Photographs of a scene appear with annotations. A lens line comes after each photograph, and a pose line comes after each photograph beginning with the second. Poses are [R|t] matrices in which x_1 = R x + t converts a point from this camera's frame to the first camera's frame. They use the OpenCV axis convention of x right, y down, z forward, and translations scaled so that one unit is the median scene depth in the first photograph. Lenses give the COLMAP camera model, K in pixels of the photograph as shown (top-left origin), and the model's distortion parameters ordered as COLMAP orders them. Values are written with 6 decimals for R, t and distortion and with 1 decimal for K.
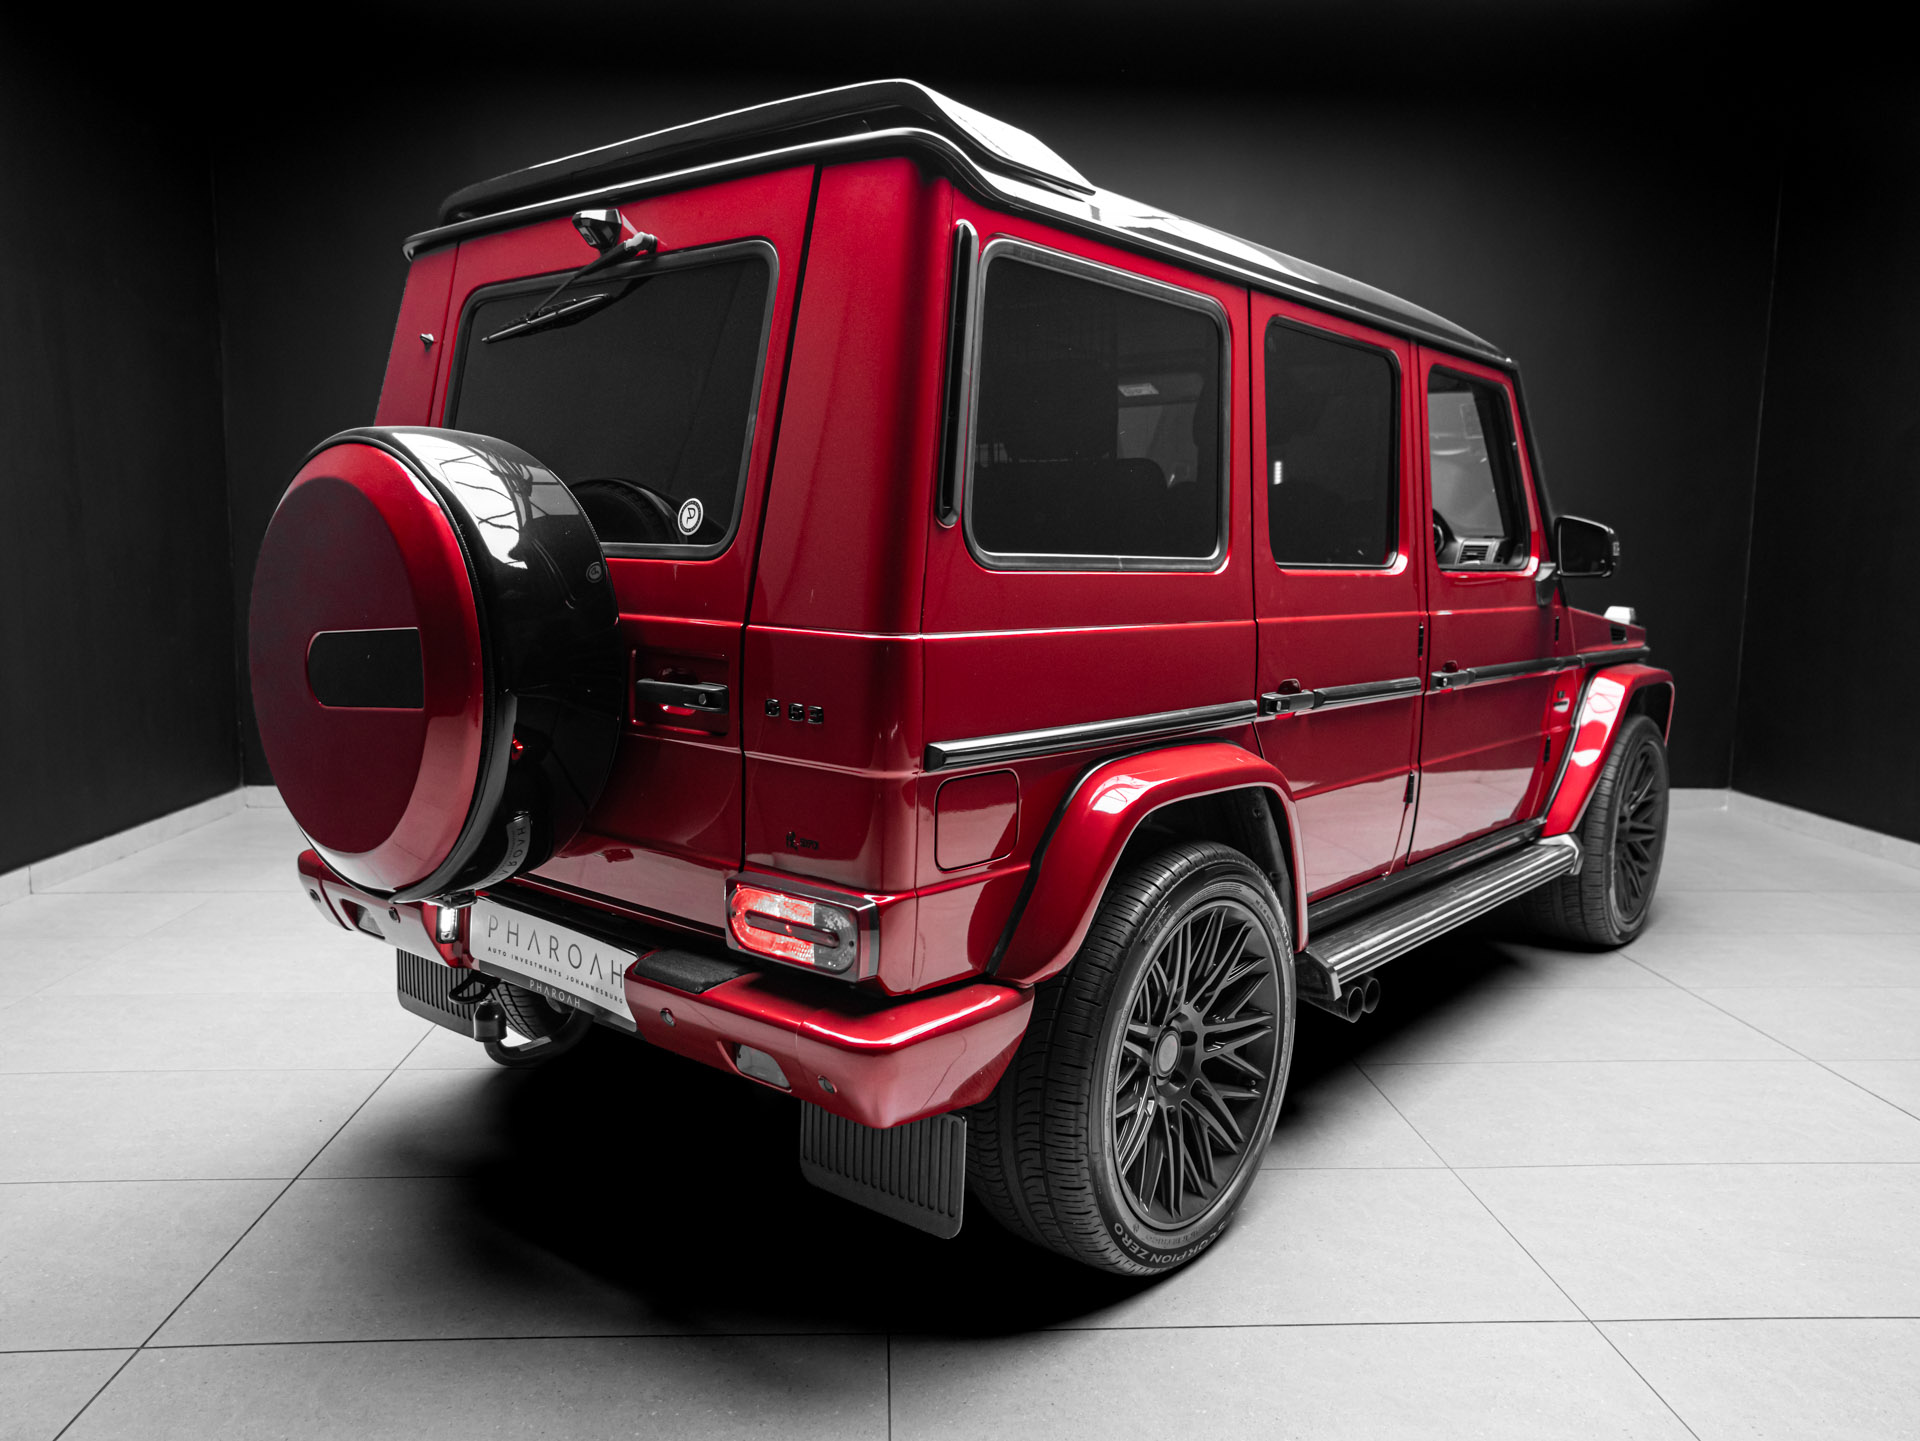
lens RADIAL K [[1438.7, 0, 951.1], [0, 1438.7, 719.0], [0, 0, 1]] dist [-0.024409, 0.067436]
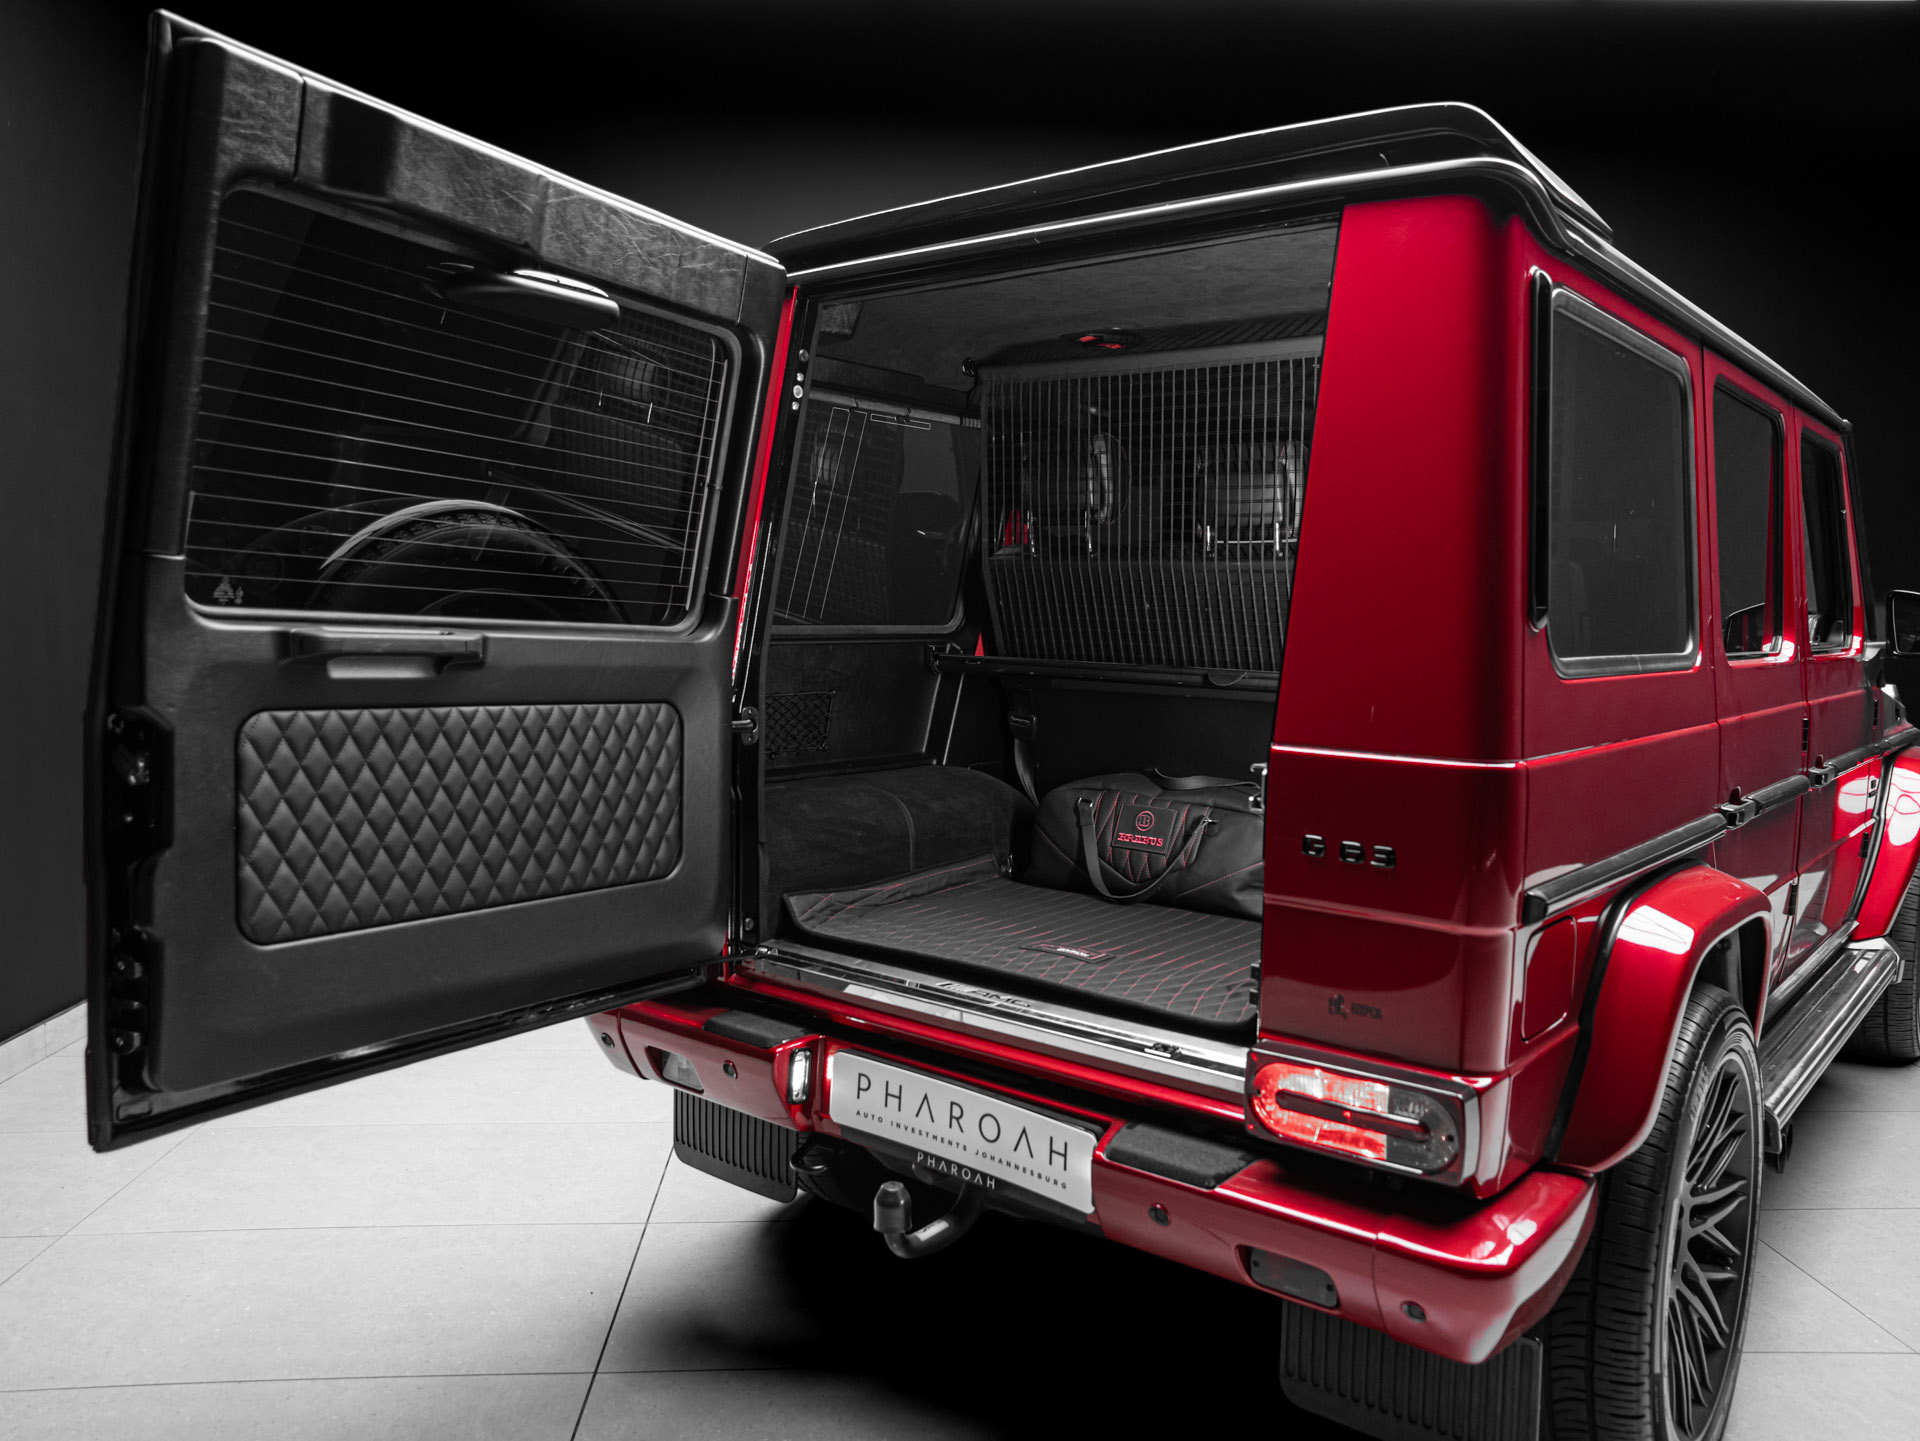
lens RADIAL K [[1461.4, 0, 943.5], [0, 1461.4, 720.2], [0, 0, 1]] dist [-0.045097, 0.096553]
pose [[0.999972, -0.005126, 0.005414, -0.295784], [0.005333, 0.999221, -0.039109, -0.042201], [-0.005209, 0.039137, 0.999220, 0.133758]]
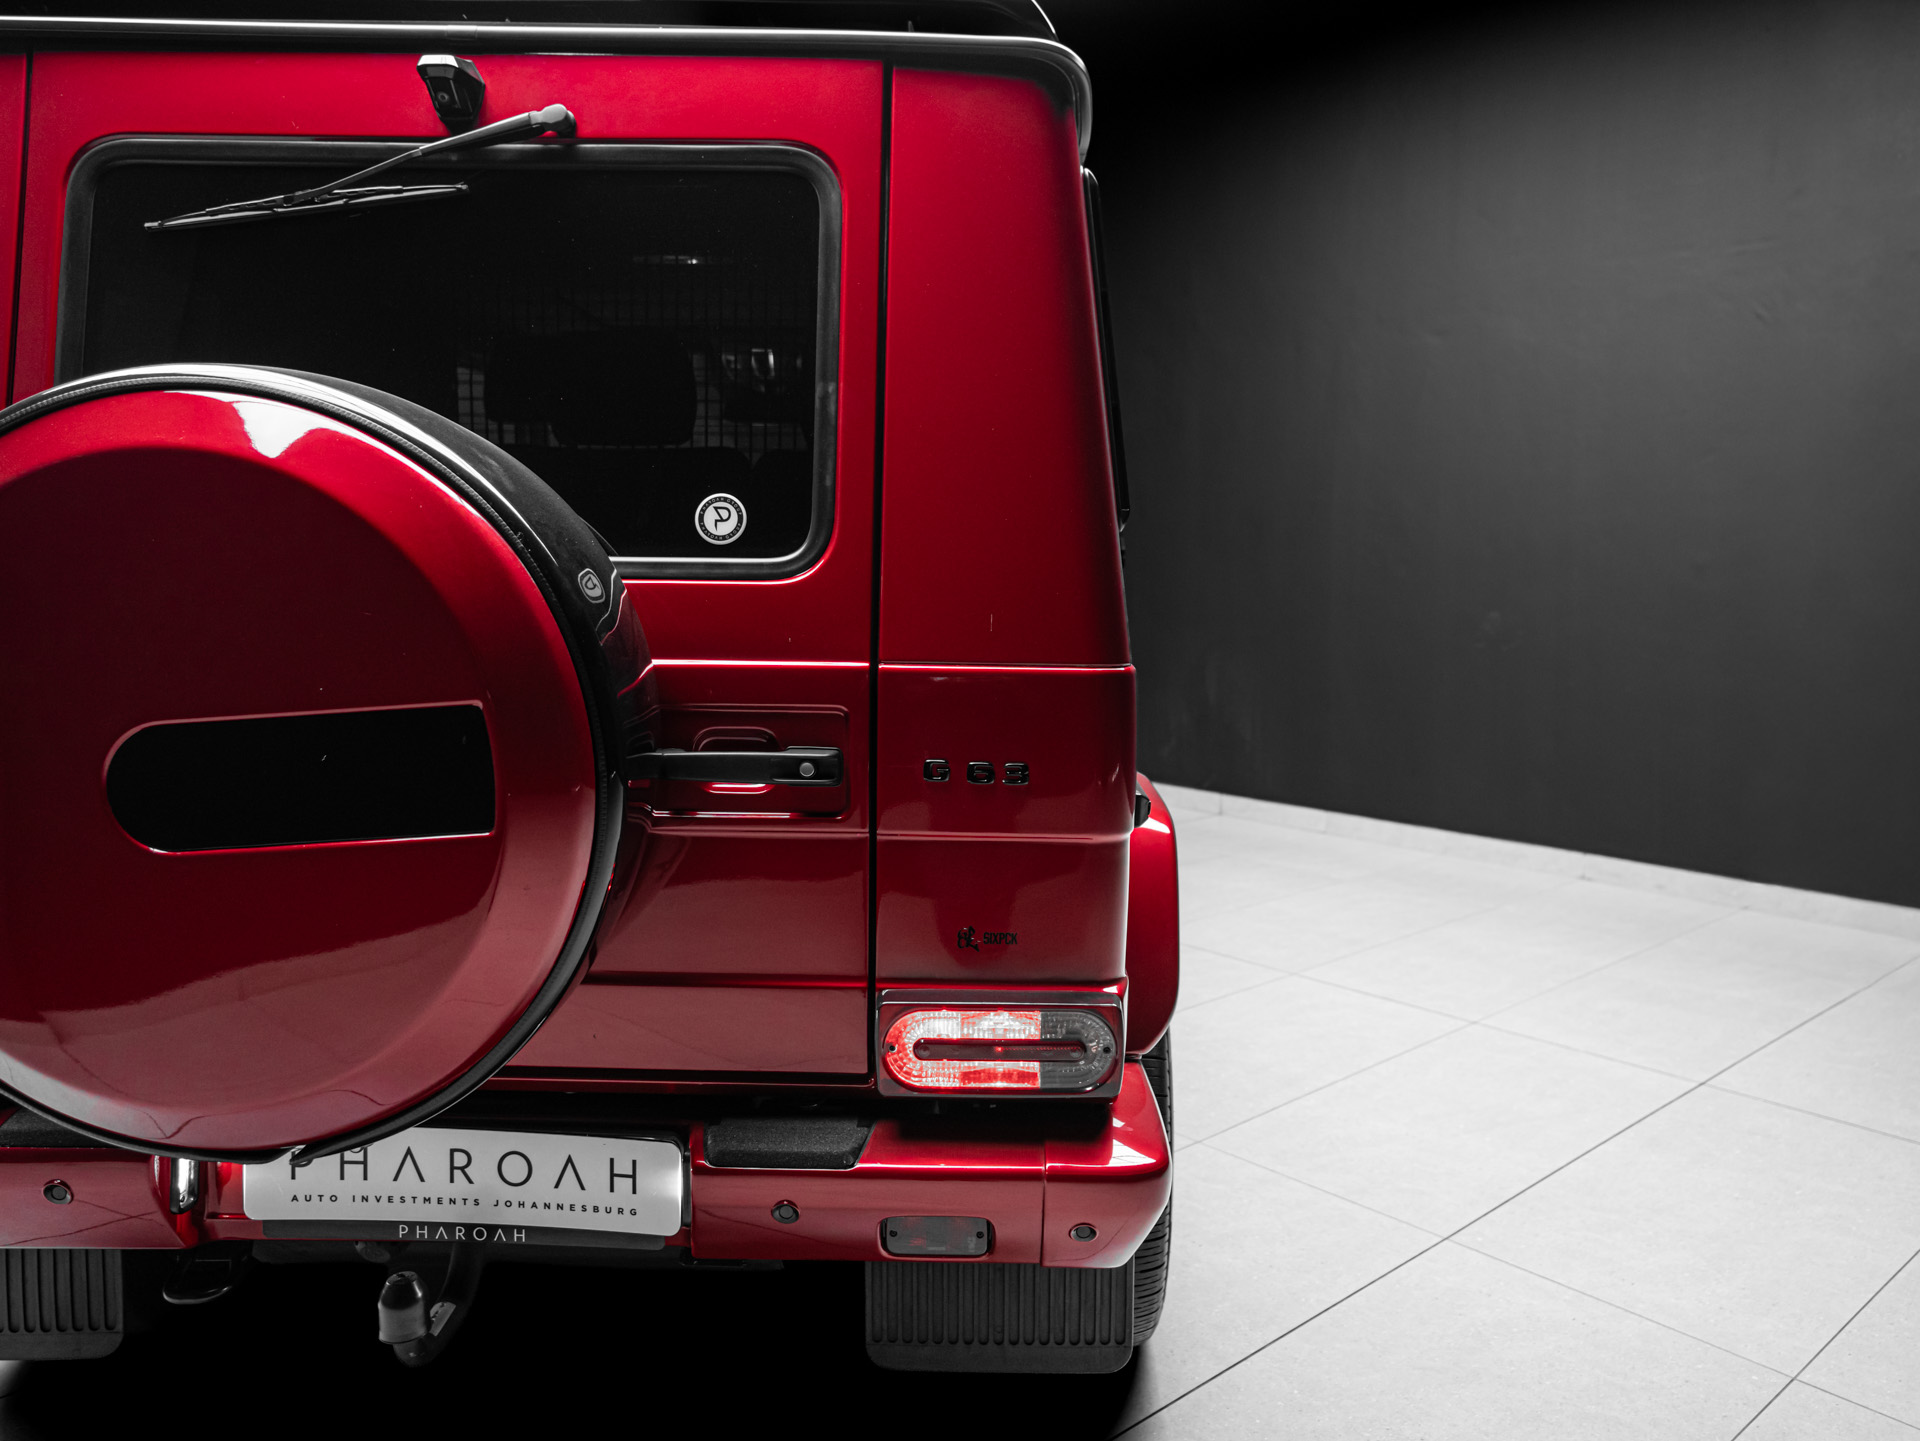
lens RADIAL K [[1460.0, 0, 970.7], [0, 1460.0, 713.1], [0, 0, 1]] dist [-0.031610, 0.065772]
pose [[0.775249, -0.082894, 0.626193, -0.511753], [0.080906, 0.996217, 0.031712, -0.053083], [-0.626453, 0.026078, 0.779023, 0.331386]]
